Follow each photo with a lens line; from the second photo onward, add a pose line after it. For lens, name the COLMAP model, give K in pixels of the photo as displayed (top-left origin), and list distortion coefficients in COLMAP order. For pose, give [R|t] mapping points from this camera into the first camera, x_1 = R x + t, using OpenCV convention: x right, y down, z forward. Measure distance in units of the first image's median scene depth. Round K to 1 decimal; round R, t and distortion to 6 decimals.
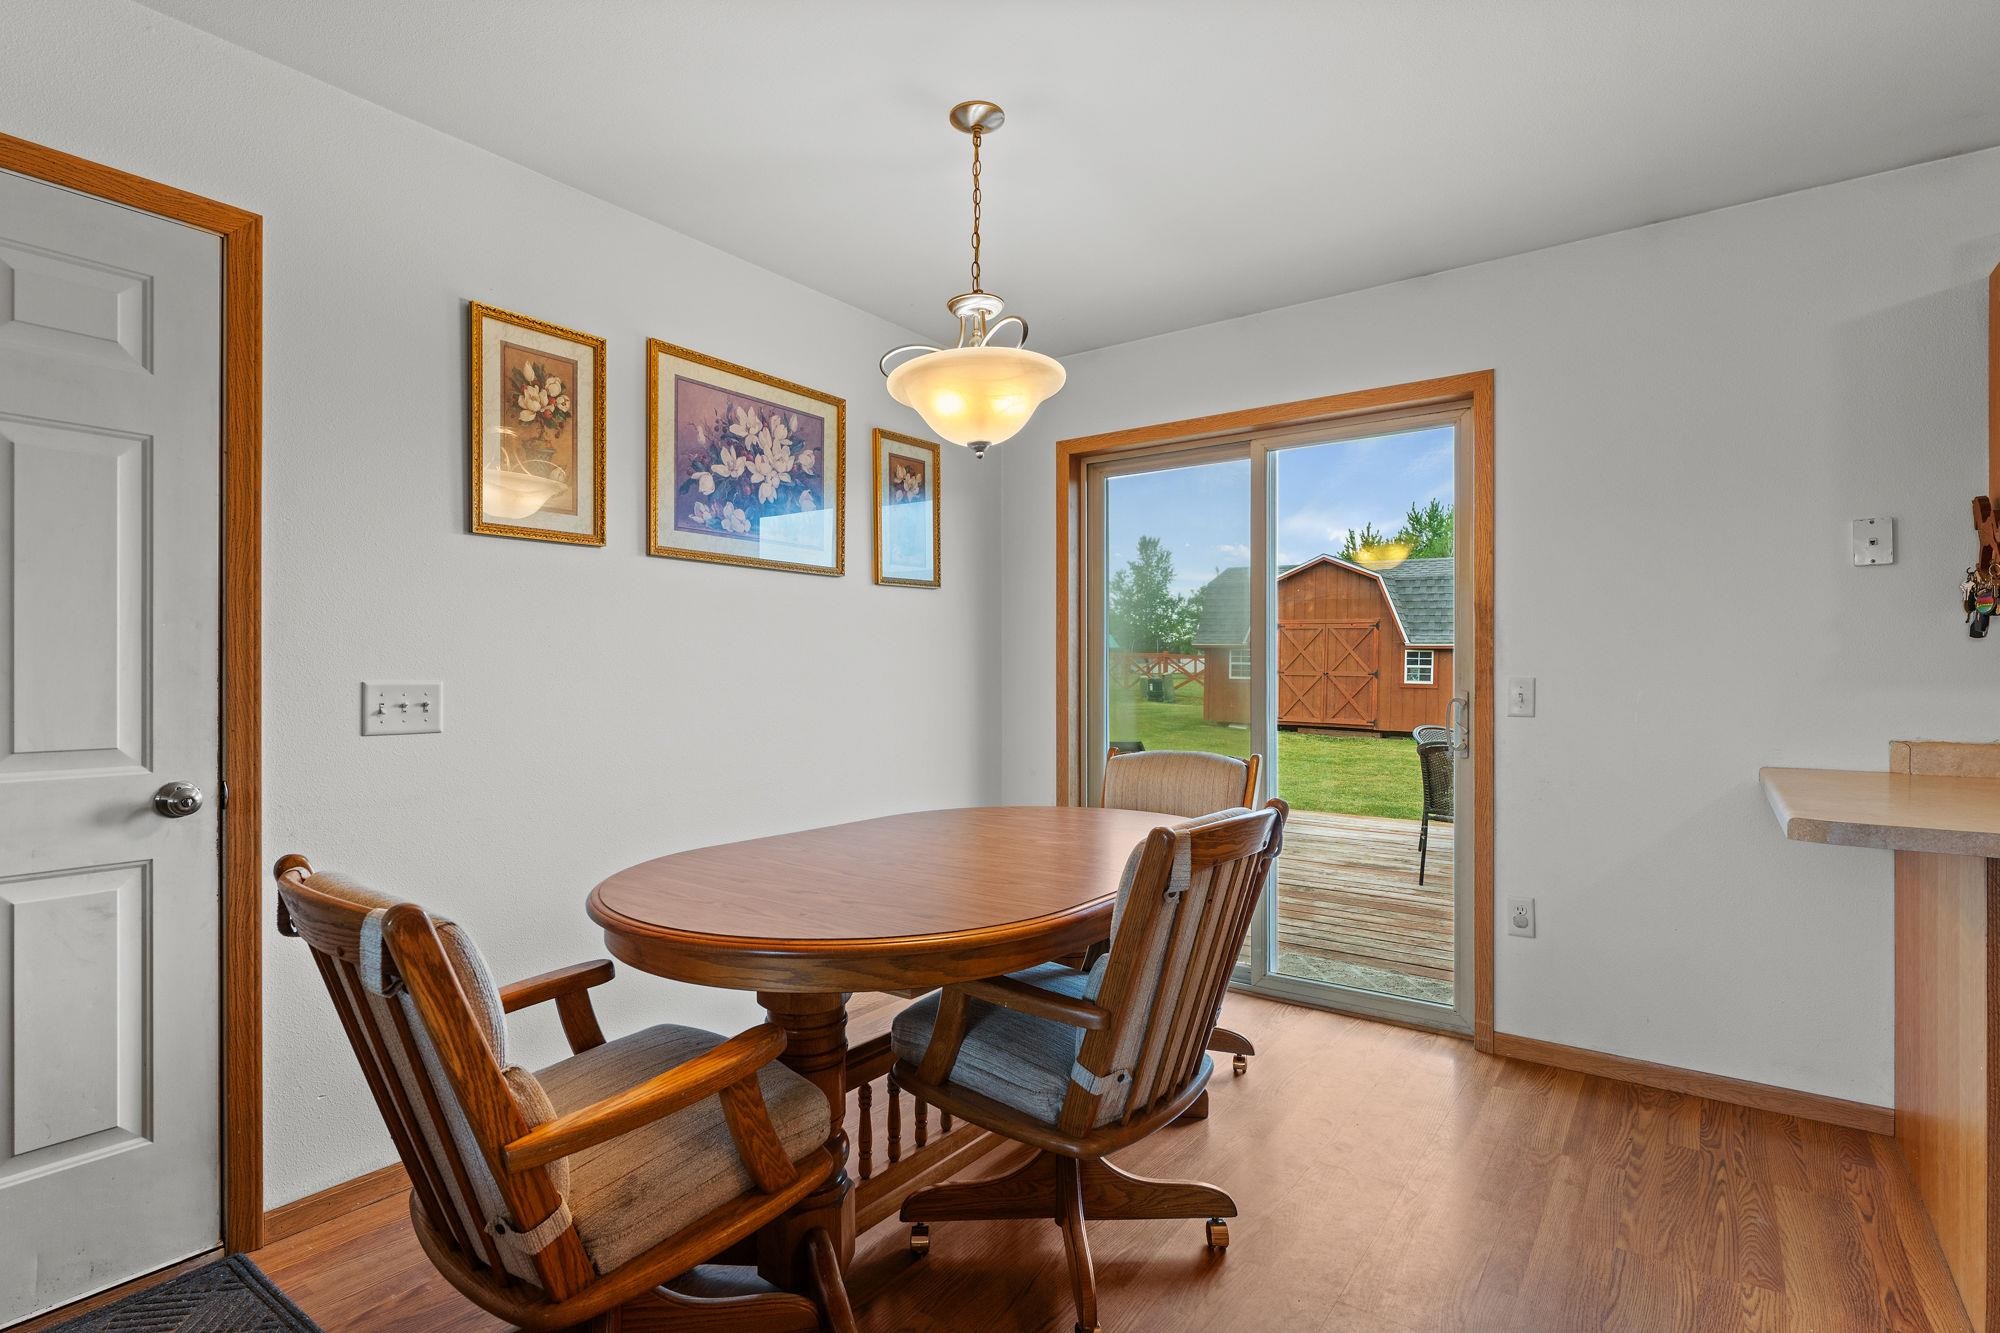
lens RADIAL K [[974.5, 0, 1001.8], [0, 974.5, 673.3], [0, 0, 1]] dist [0.002037, -0.000098]
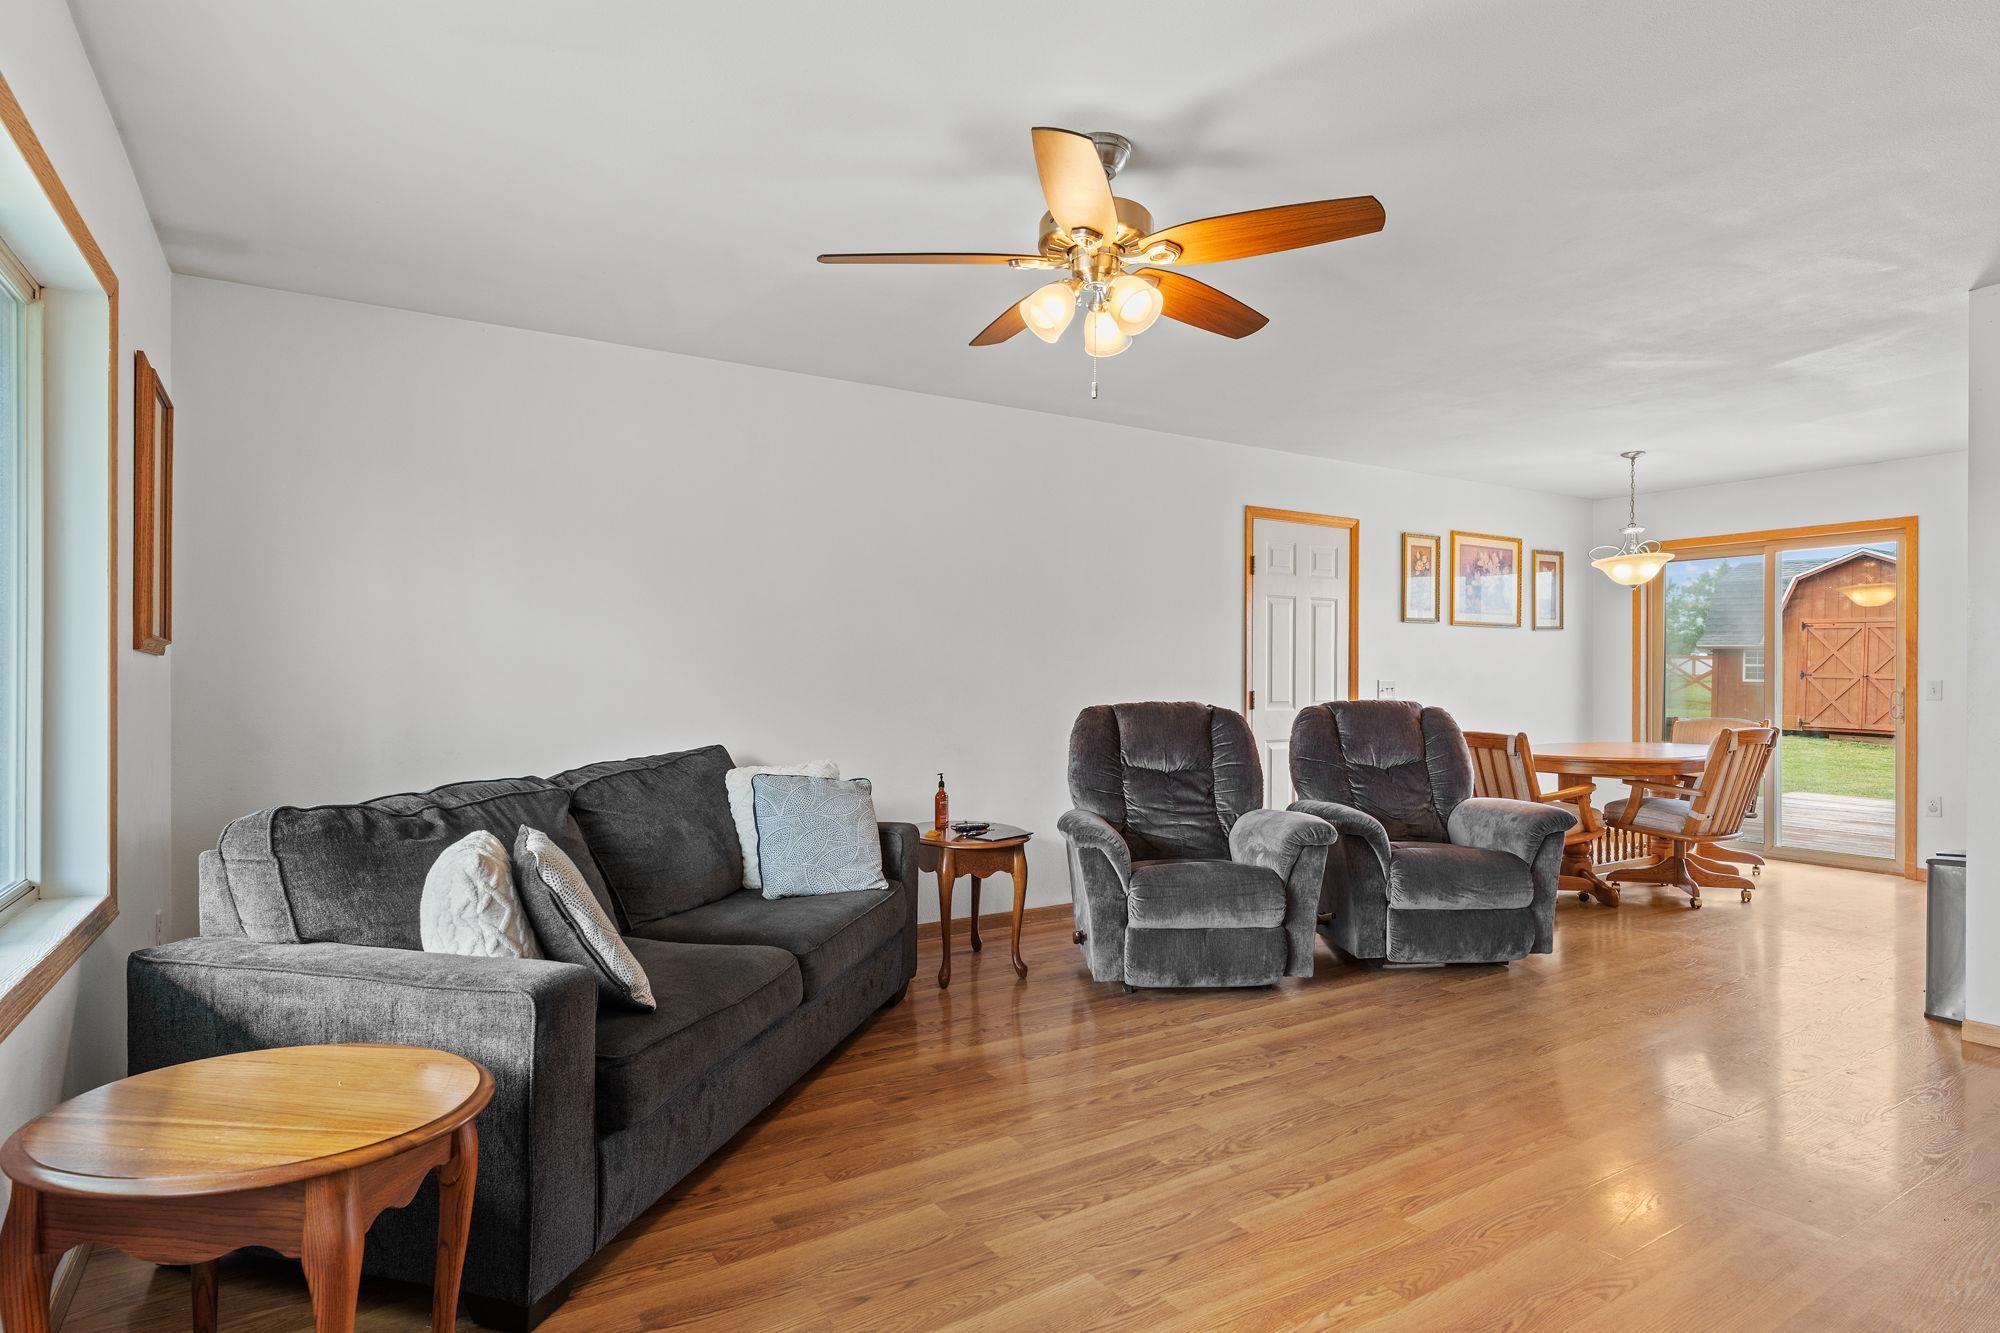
lens RADIAL K [[1064.4, 0, 999.3], [0, 1064.4, 674.6], [0, 0, 1]] dist [-0.001069, -0.000506]
pose [[0.929324, 0.003059, -0.369253, -0.395660], [-0.002697, 0.999995, 0.001498, -0.003318], [0.369256, -0.000397, 0.929328, -1.604996]]
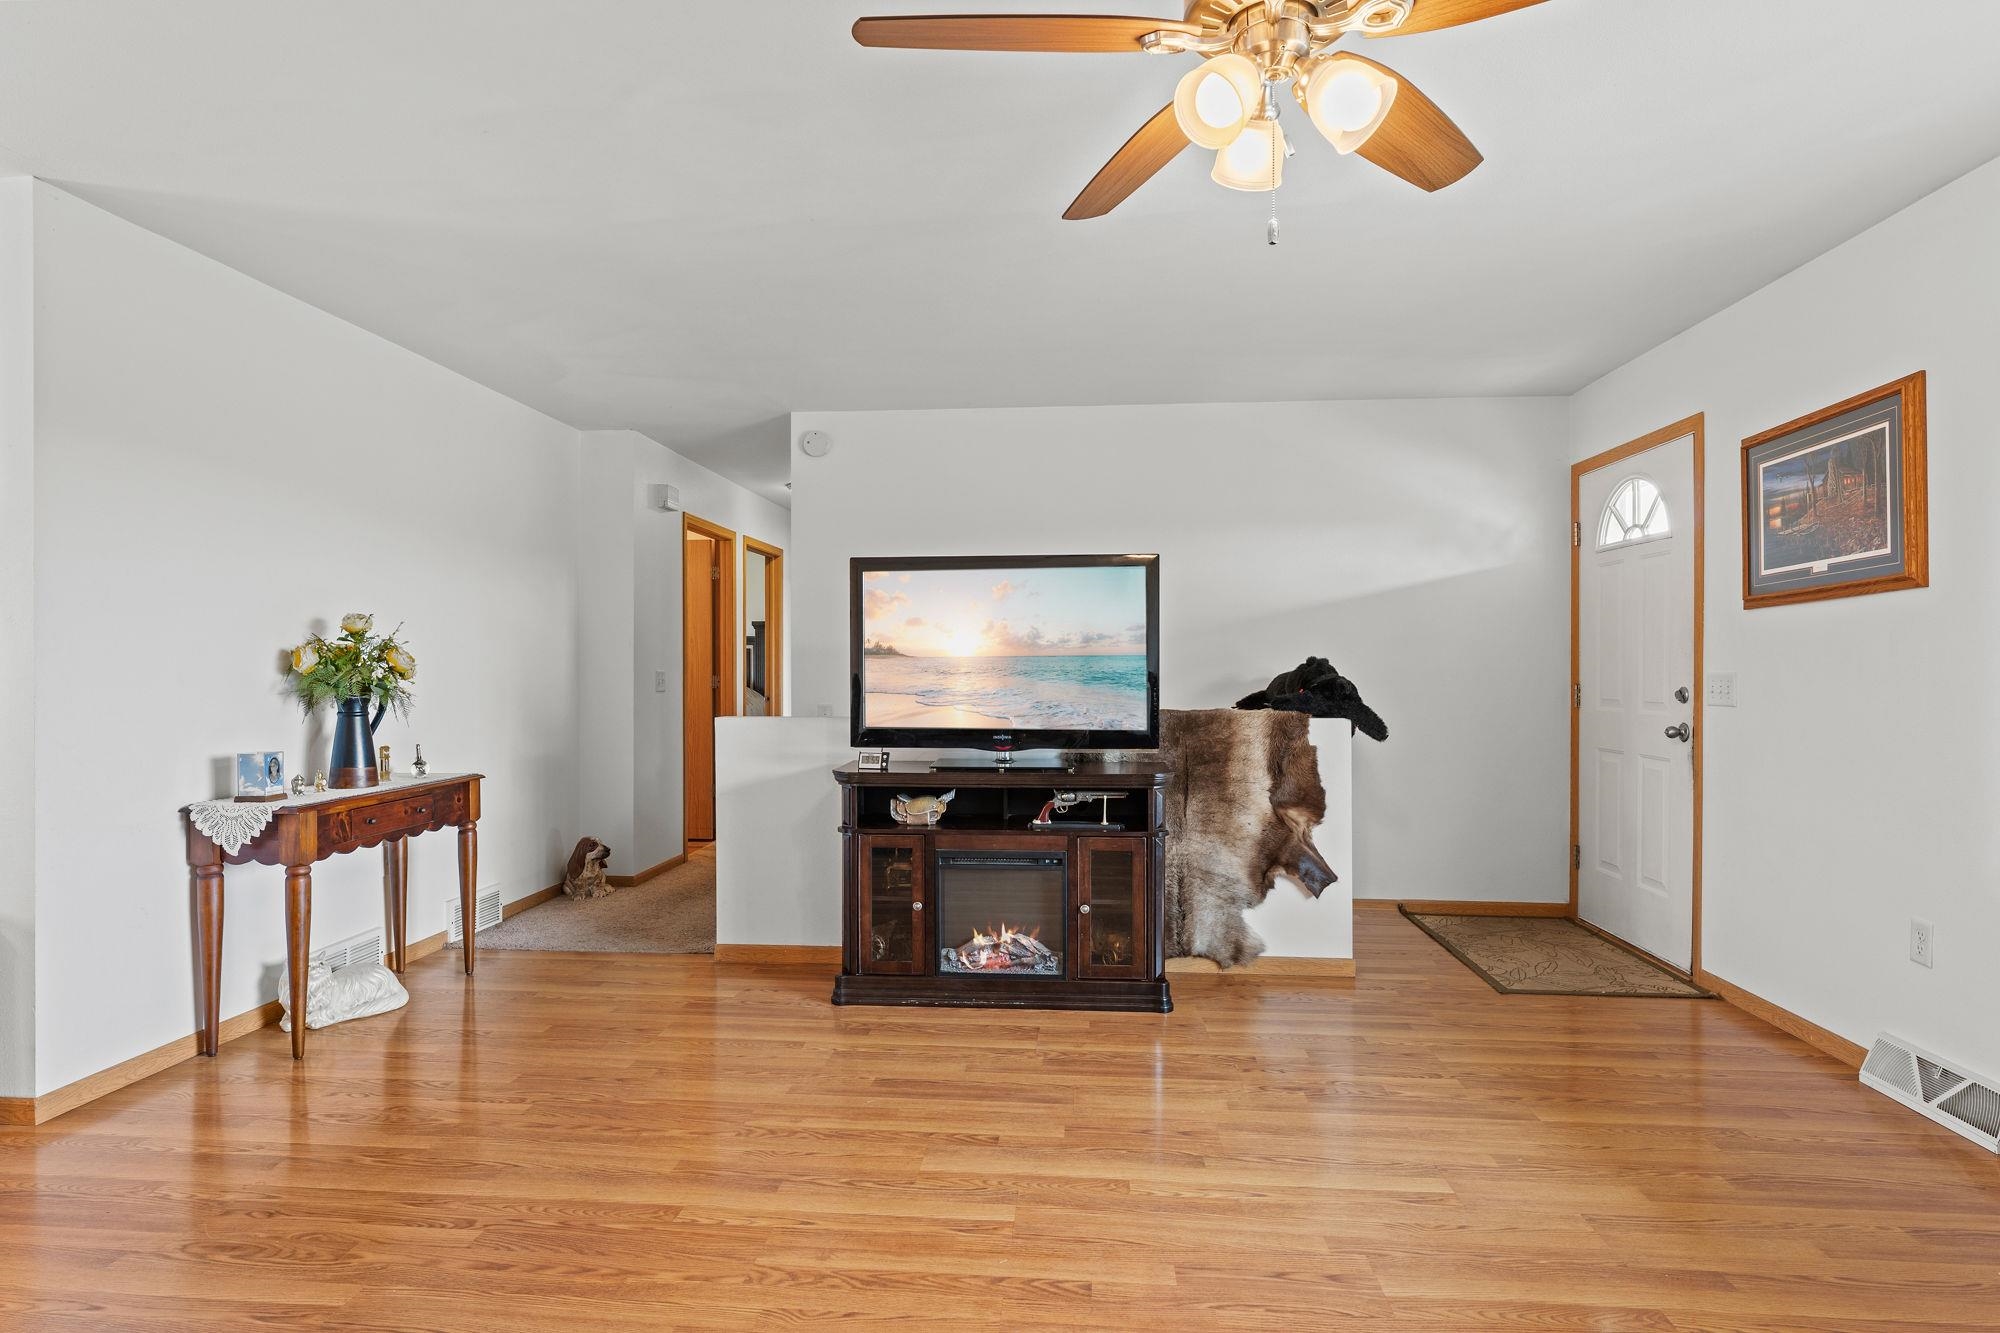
lens RADIAL K [[1064.4, 0, 999.3], [0, 1064.4, 674.6], [0, 0, 1]] dist [-0.001069, -0.000506]
pose [[-0.516857, -0.007059, 0.856043, -1.060649], [0.001547, 0.999957, 0.009180, 0.003384], [-0.856070, 0.006069, -0.516824, -0.342615]]
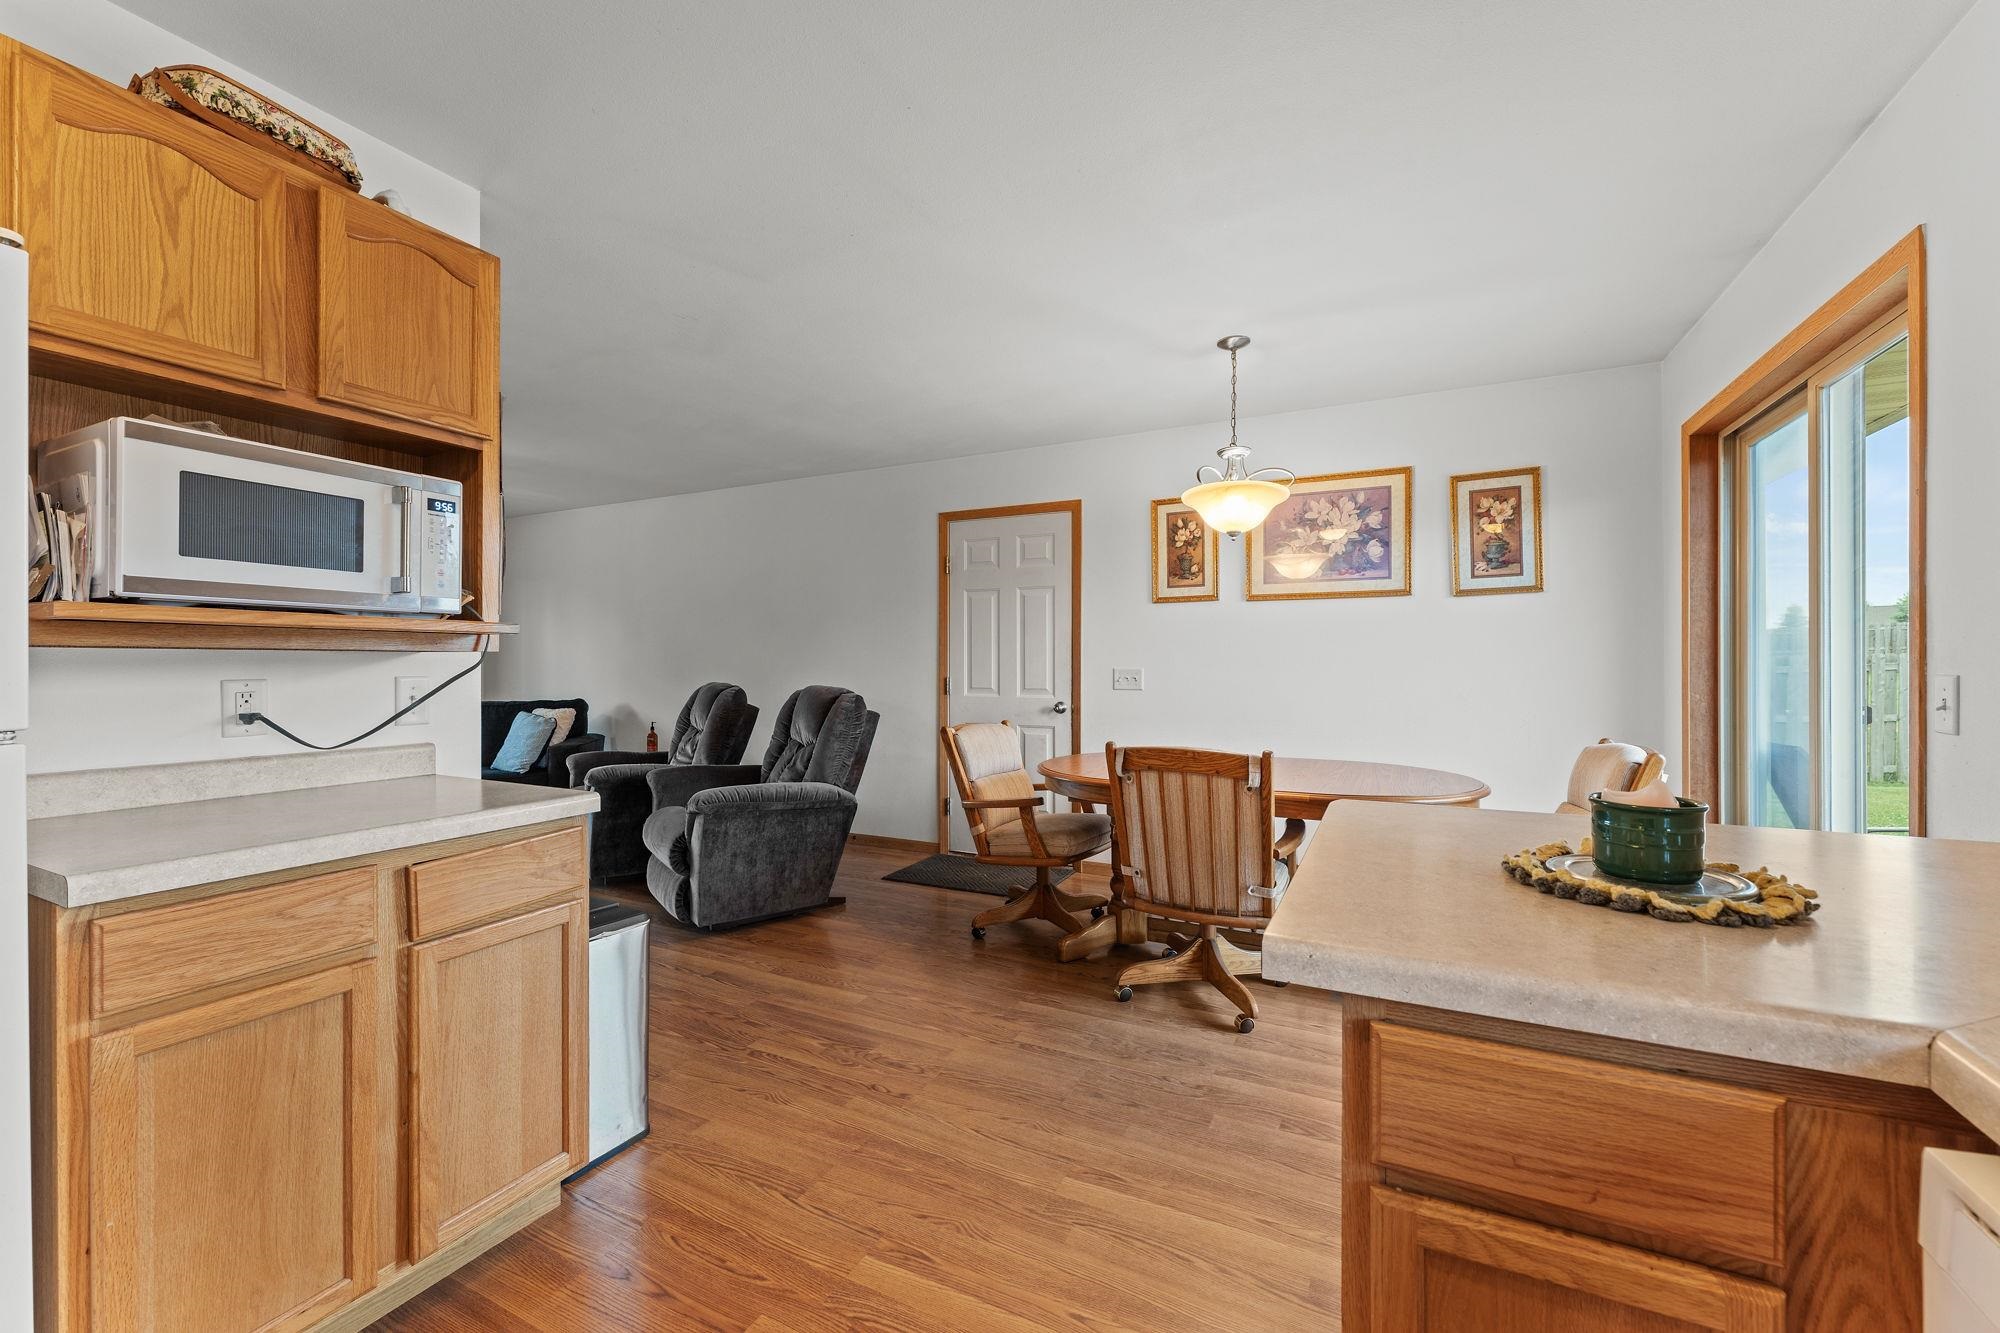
lens RADIAL K [[800.6, 0, 992.9], [0, 800.6, 648.1], [0, 0, 1]] dist [-0.000144, -0.000090]
pose [[0.160011, -0.021566, -0.986880, 0.971180], [-0.000913, 0.999758, -0.021995, 0.002120], [0.987115, 0.004420, 0.159953, 0.265380]]
